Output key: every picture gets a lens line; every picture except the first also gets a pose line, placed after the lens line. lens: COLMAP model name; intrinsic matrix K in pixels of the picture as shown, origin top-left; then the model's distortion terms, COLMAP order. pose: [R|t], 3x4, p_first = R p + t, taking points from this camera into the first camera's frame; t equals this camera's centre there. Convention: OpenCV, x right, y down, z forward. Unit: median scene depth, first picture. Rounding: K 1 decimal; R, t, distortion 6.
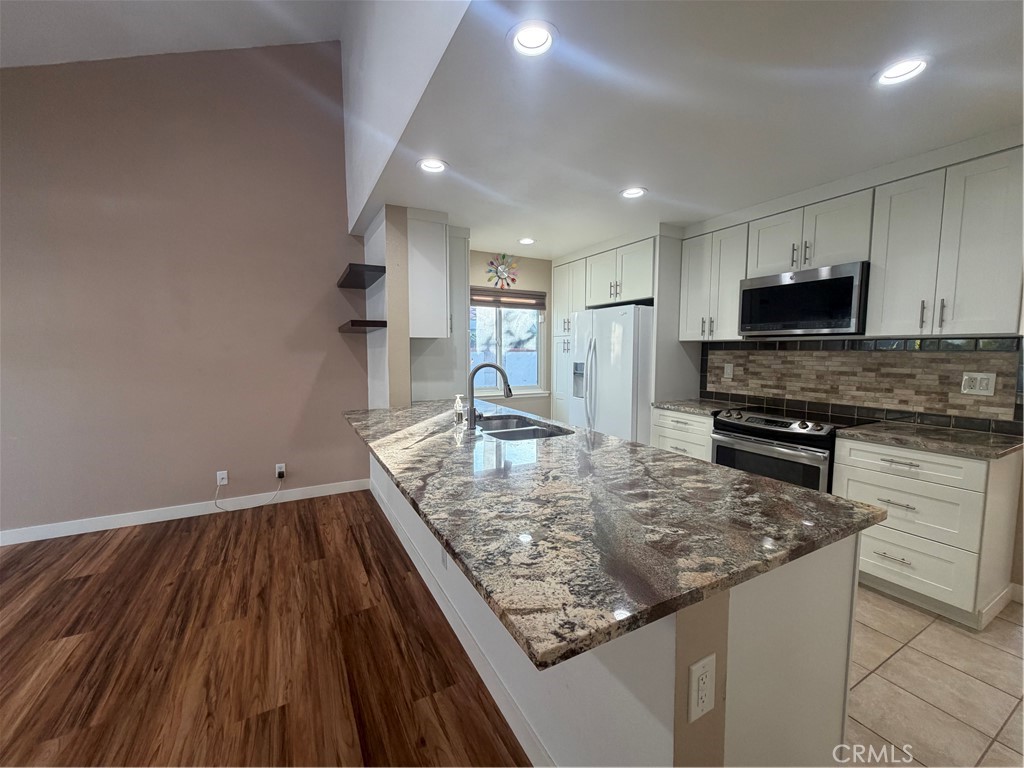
lens RADIAL K [[409.8, 0, 518.4], [0, 409.8, 380.8], [0, 0, 1]] dist [0.000197, 0.000360]
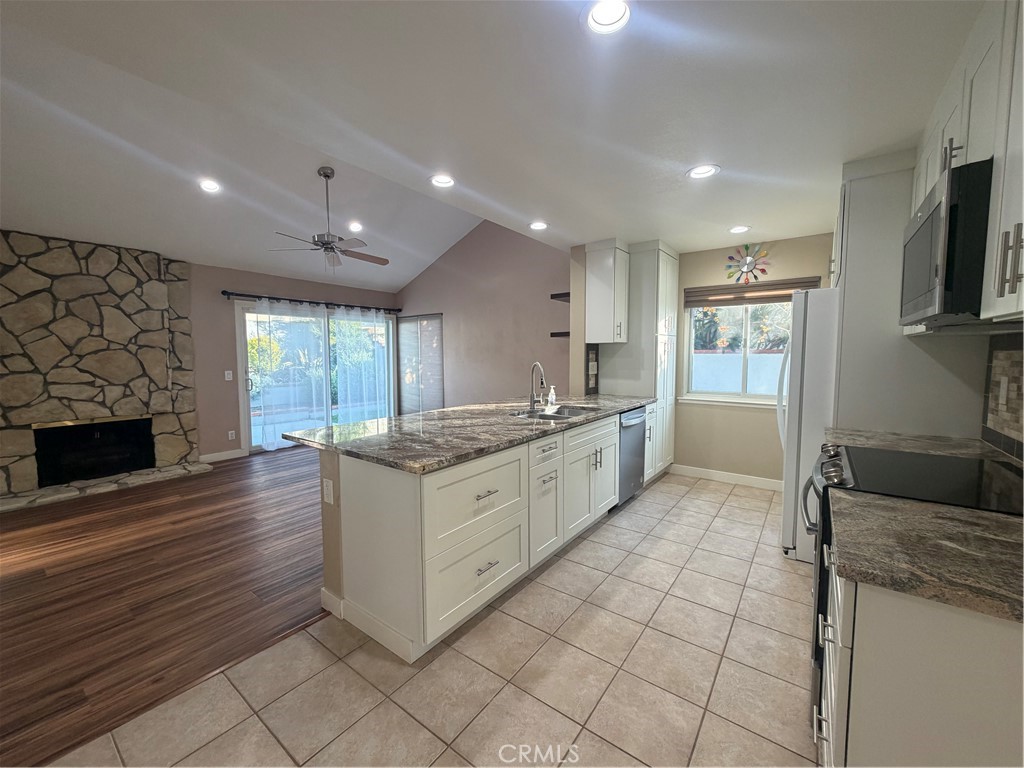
lens RADIAL K [[409.8, 0, 510.4], [0, 409.8, 377.2], [0, 0, 1]] dist [0.000197, 0.000360]
pose [[0.408503, 0.049630, -0.911407, 1.002186], [-0.063244, 0.997660, 0.025980, -0.020221], [0.910563, 0.047028, 0.410686, 0.307286]]
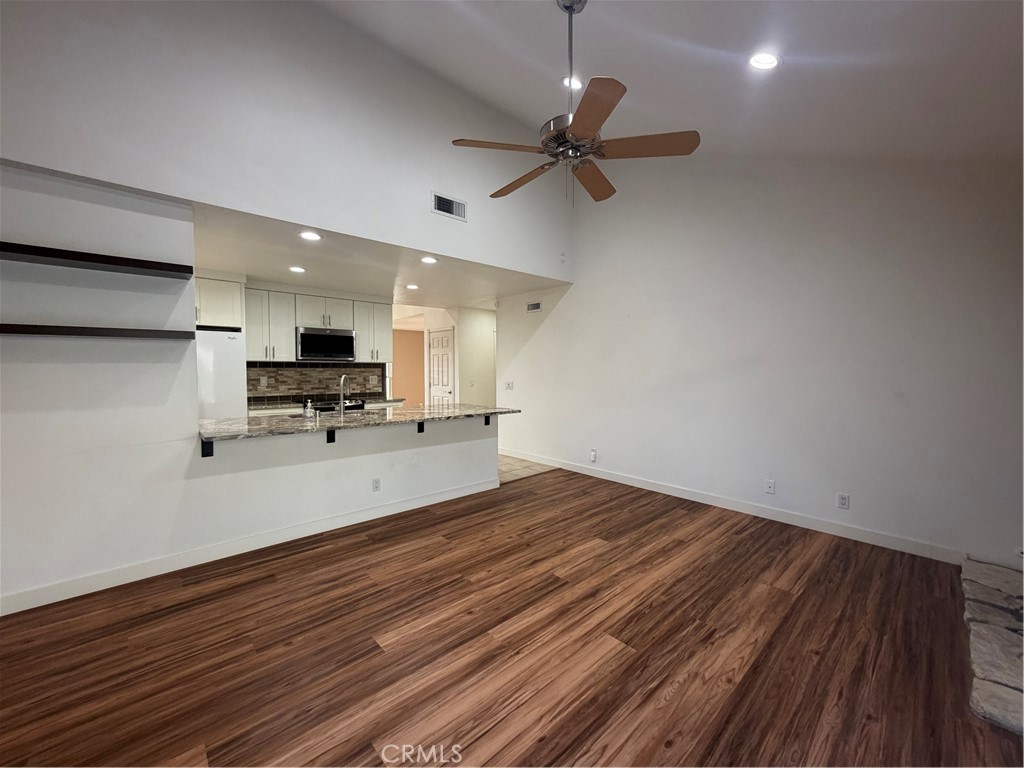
lens RADIAL K [[409.8, 0, 513.9], [0, 409.8, 385.3], [0, 0, 1]] dist [0.000197, 0.000360]
pose [[-0.234054, -0.039776, 0.971410, -1.567997], [0.072215, 0.995691, 0.058170, -0.042497], [-0.969538, 0.083765, -0.230173, 0.625678]]
